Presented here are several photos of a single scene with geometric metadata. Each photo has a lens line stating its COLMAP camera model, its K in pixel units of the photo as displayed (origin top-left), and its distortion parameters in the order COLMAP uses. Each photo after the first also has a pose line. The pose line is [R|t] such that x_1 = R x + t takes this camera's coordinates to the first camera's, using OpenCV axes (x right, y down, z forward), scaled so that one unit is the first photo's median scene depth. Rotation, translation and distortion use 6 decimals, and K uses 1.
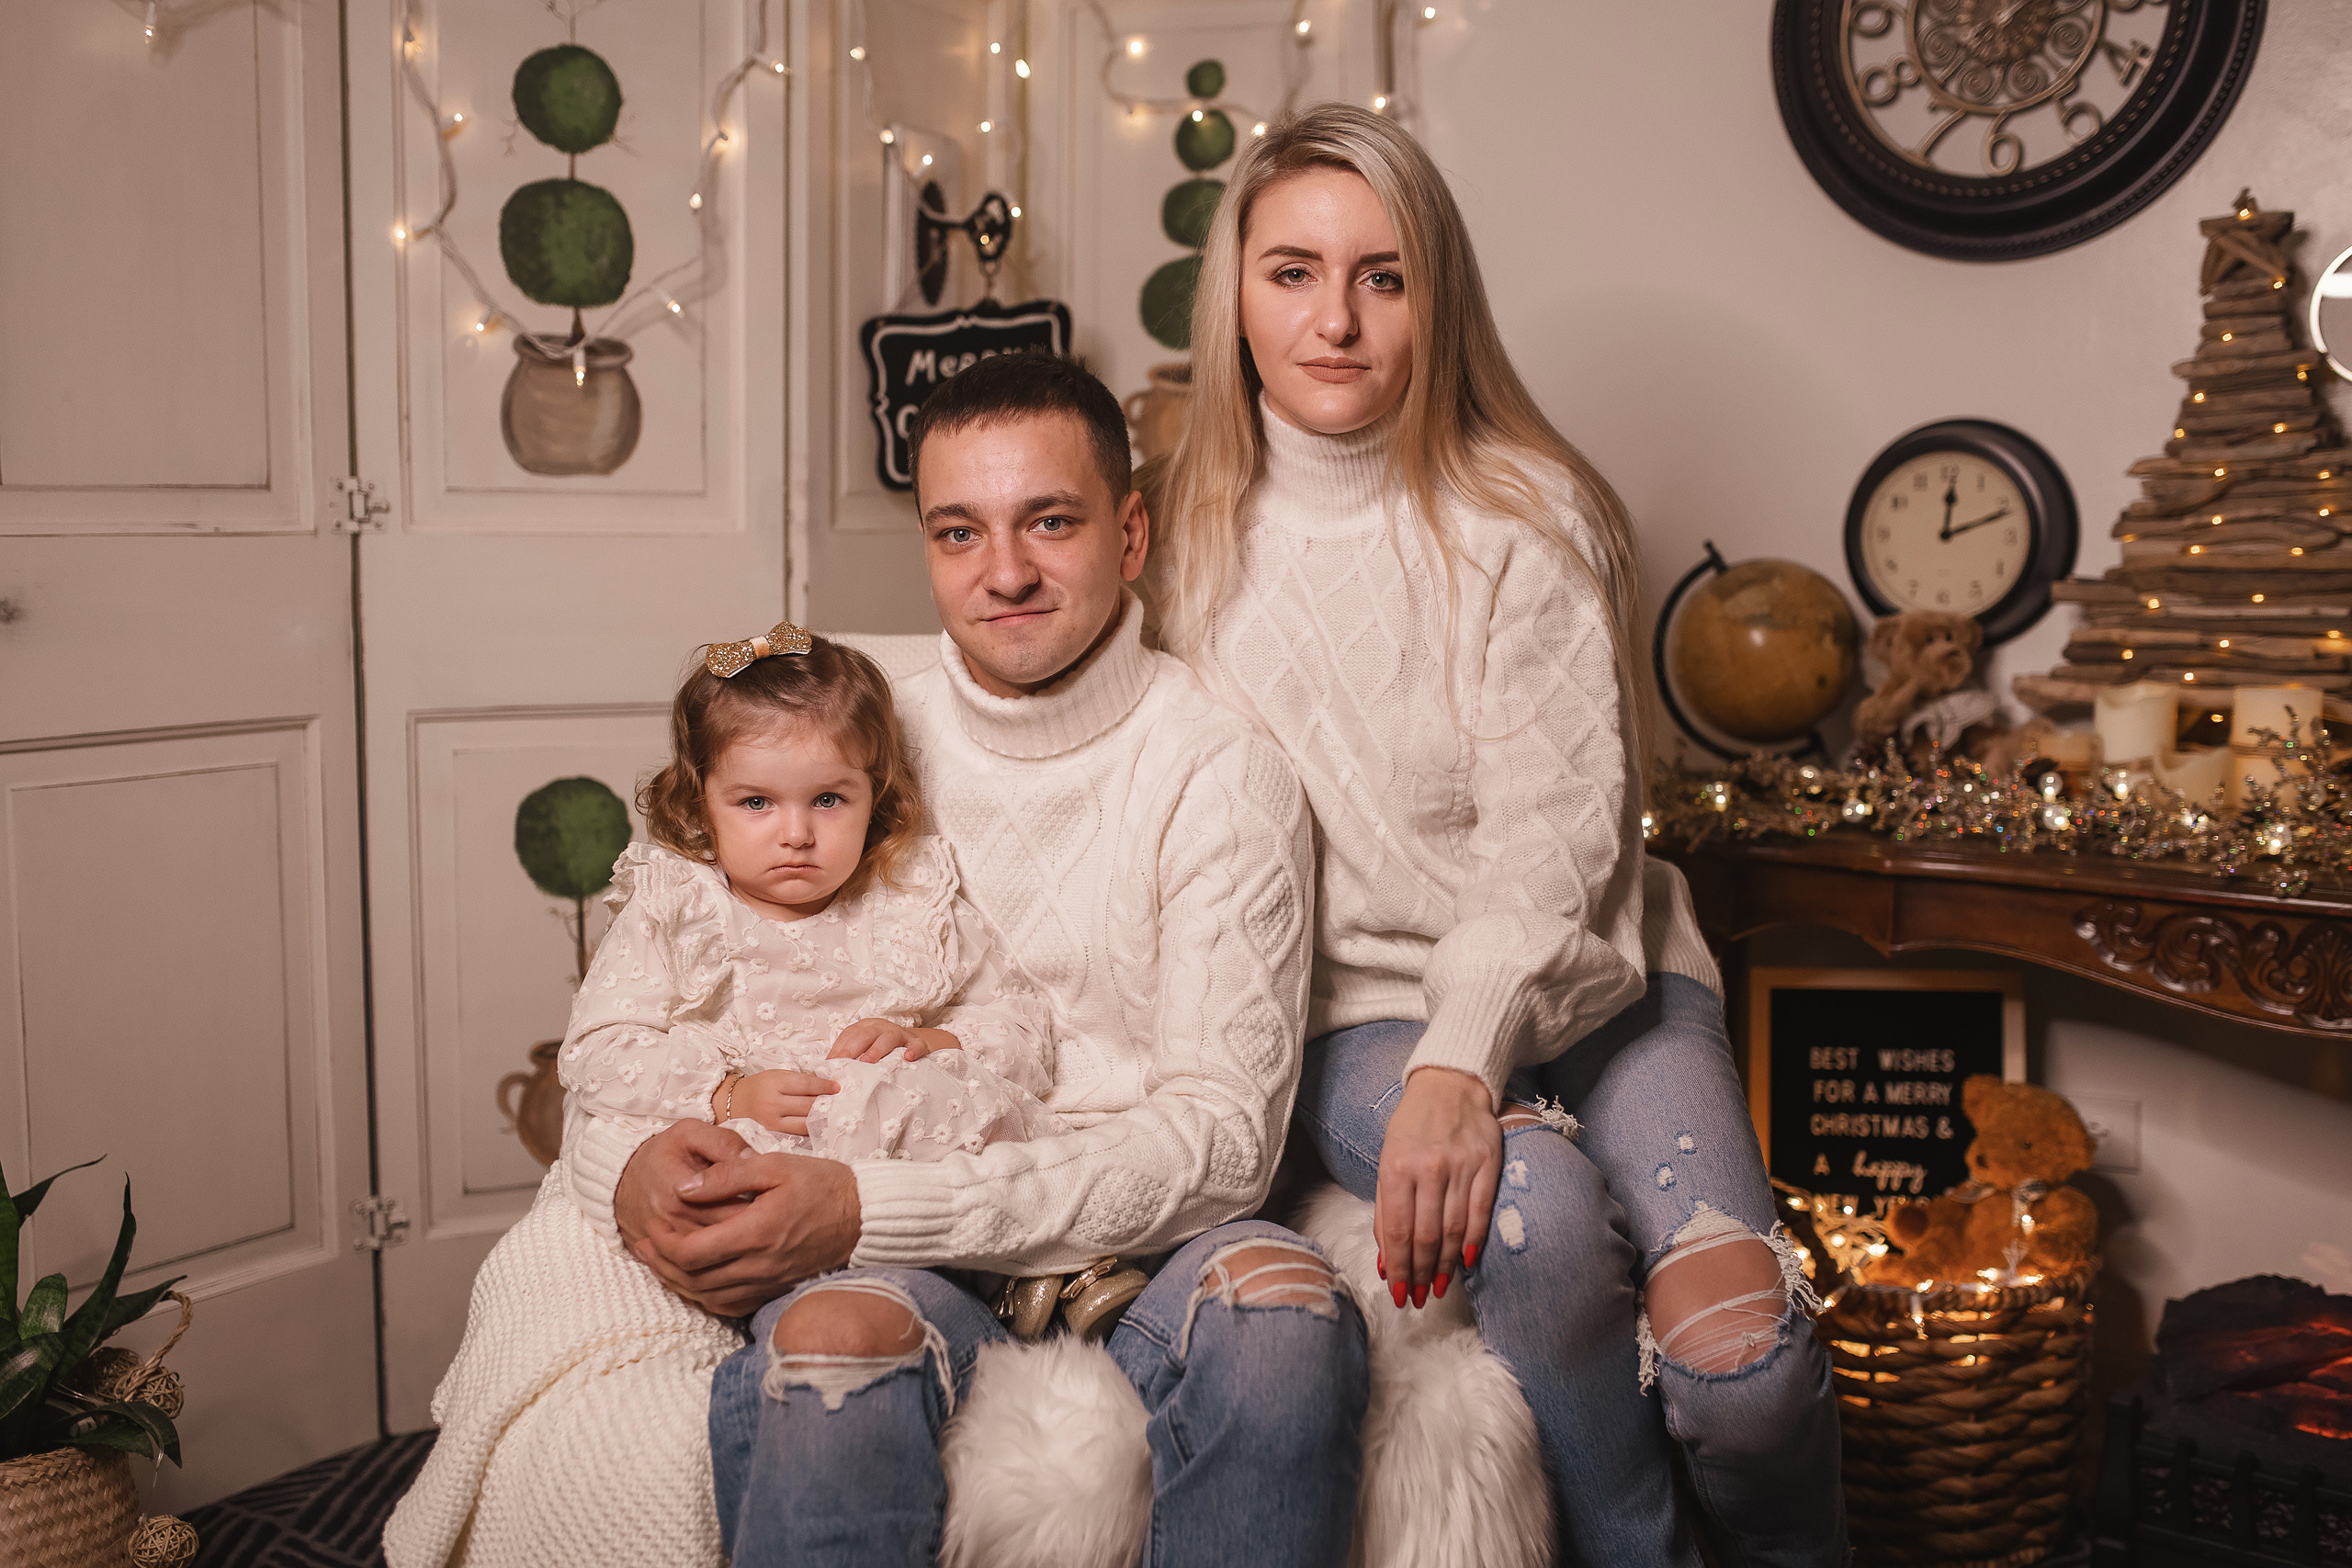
lens RADIAL K [[2354.2, 0, 1179.1], [0, 2354.2, 809.2], [0, 0, 1]] dist [-0.018607, 0.099787]
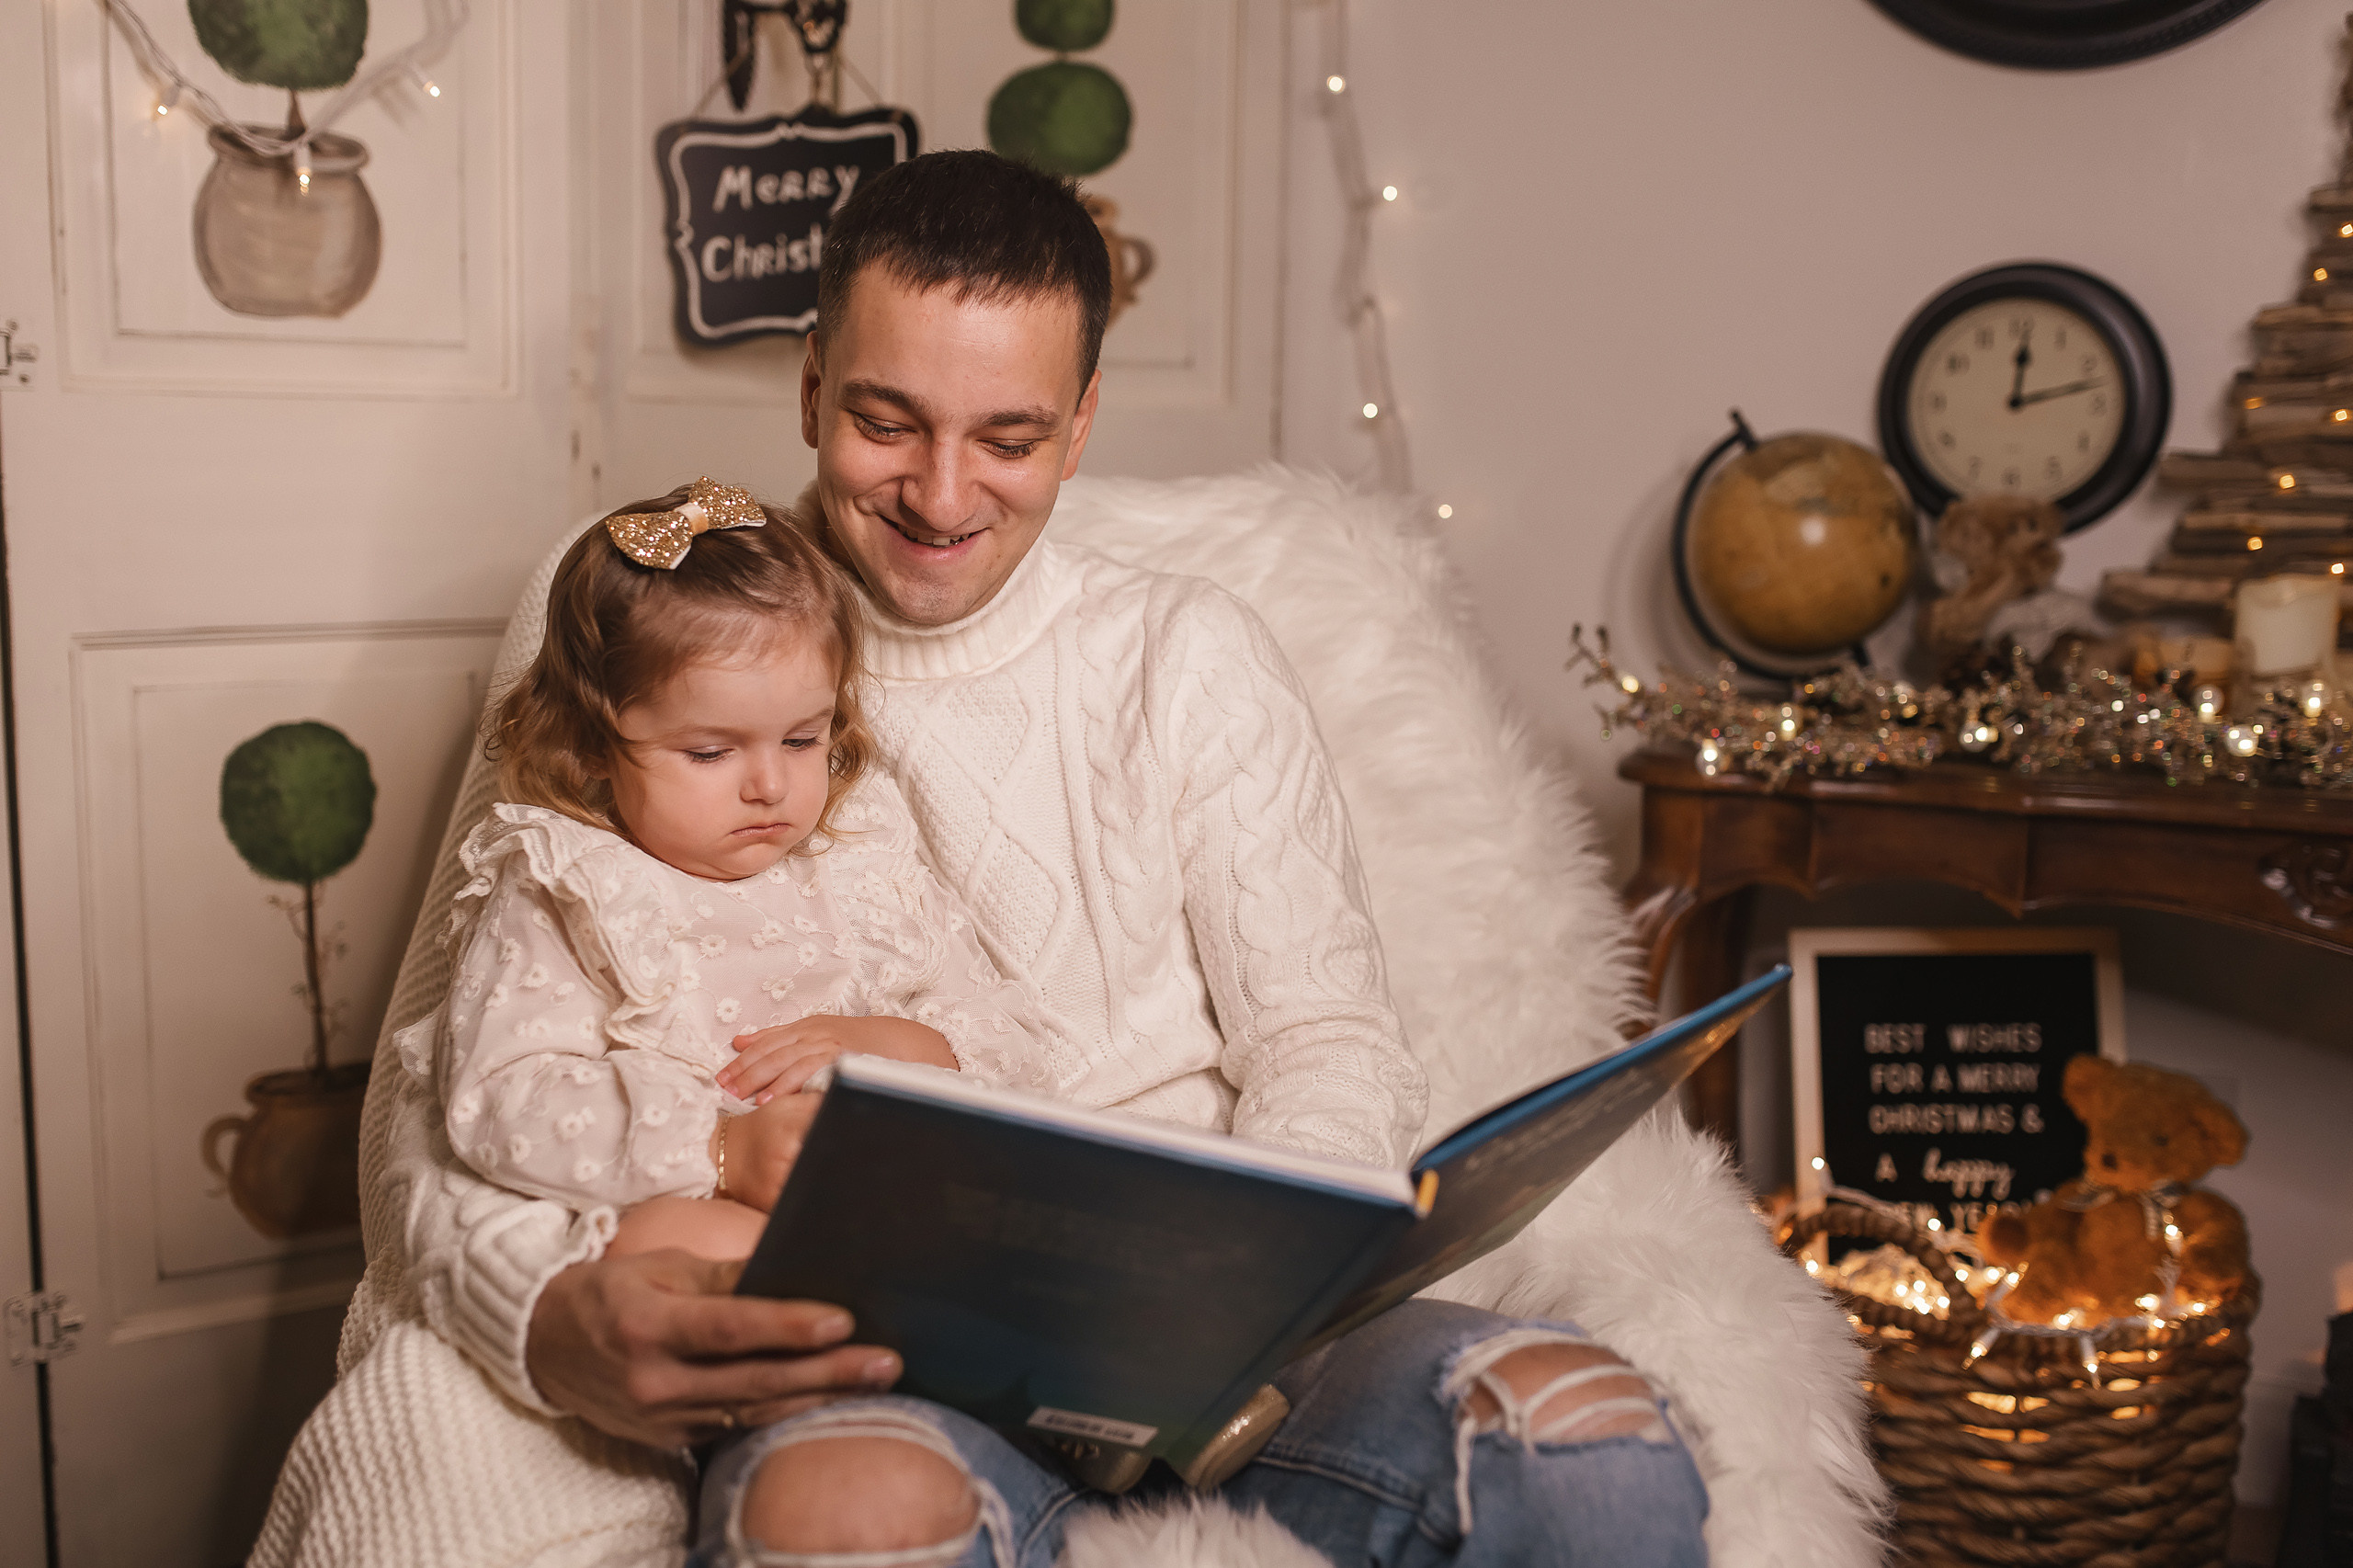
lens RADIAL K [[2488.7, 0, 1134.1], [0, 2488.7, 802.5], [0, 0, 1]] dist [-0.040242, 0.111747]
pose [[0.989368, -0.020862, 0.143931, -0.113680], [0.018059, 0.999622, 0.020752, 0.000269], [-0.144310, -0.017932, 0.989370, 0.187339]]
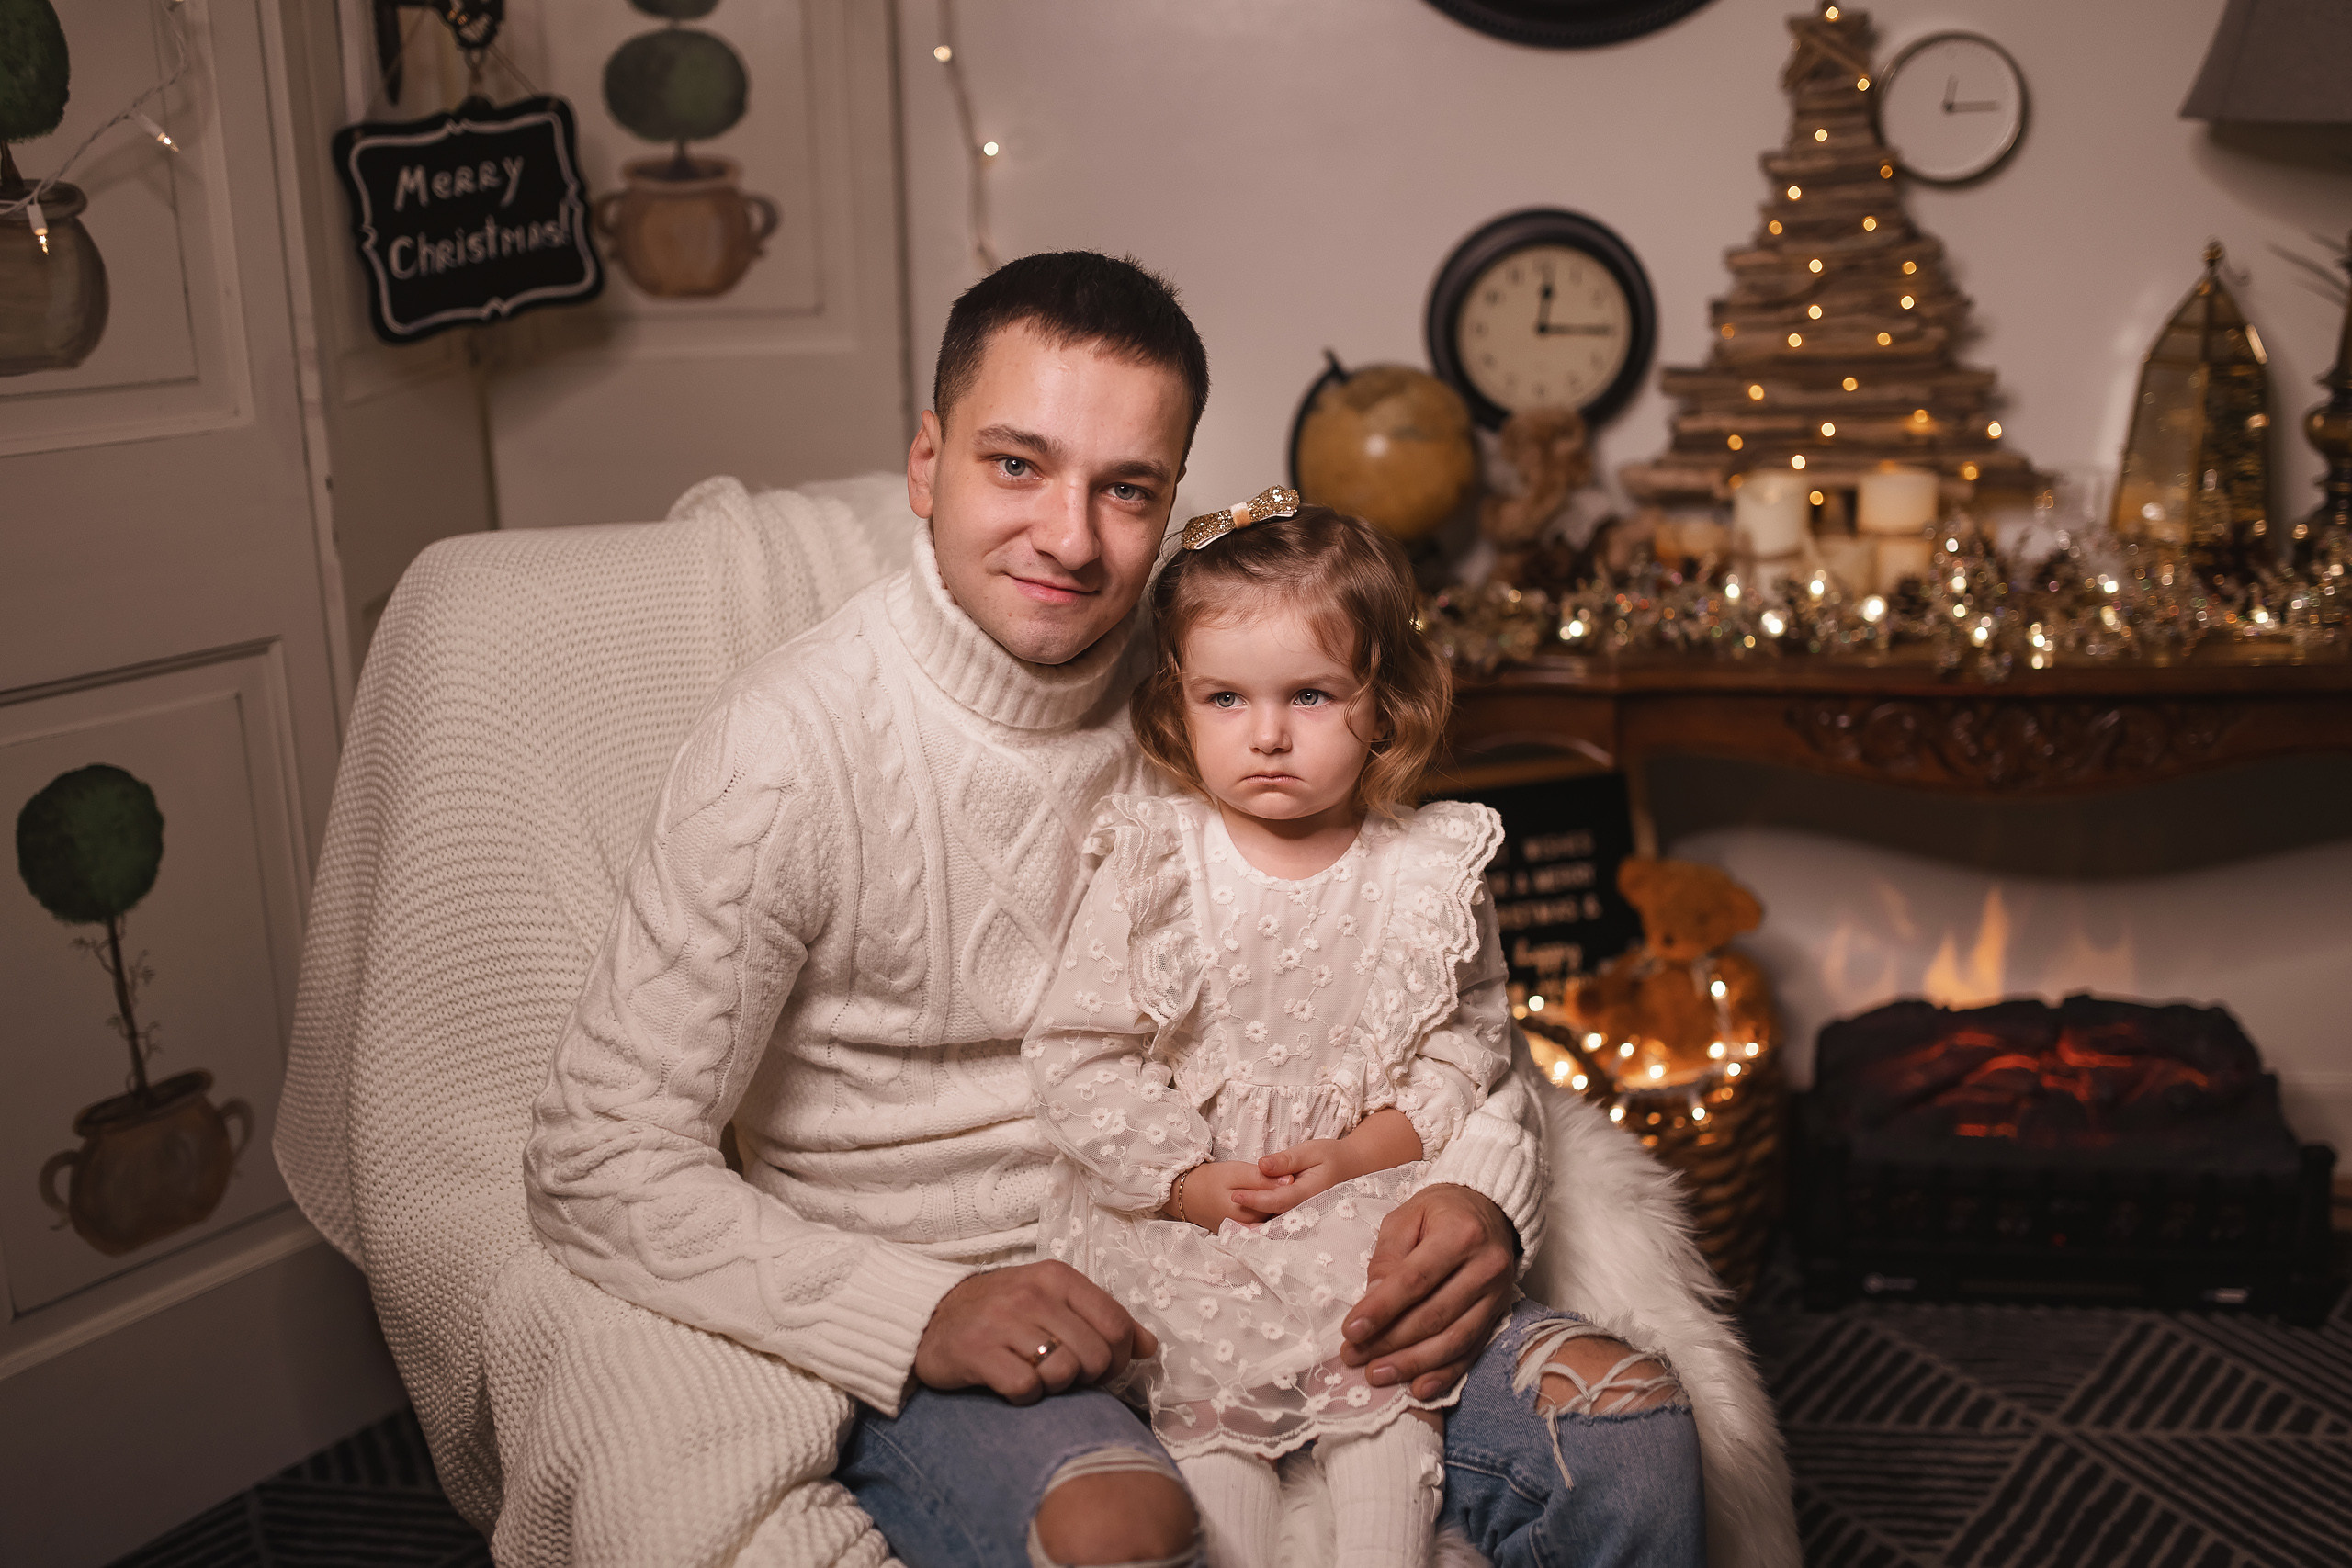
lens RADIAL K [[2316.5, 0, 1179.9], [0, 2316.5, 801.0], [0, 0, 1]] dist [-0.033540, 0.137012]
pose [[0.886235, -0.156494, 0.436001, -0.285813], [0.090275, 0.981508, 0.168797, -0.103533], [-0.454354, -0.110234, 0.883974, 0.180755]]
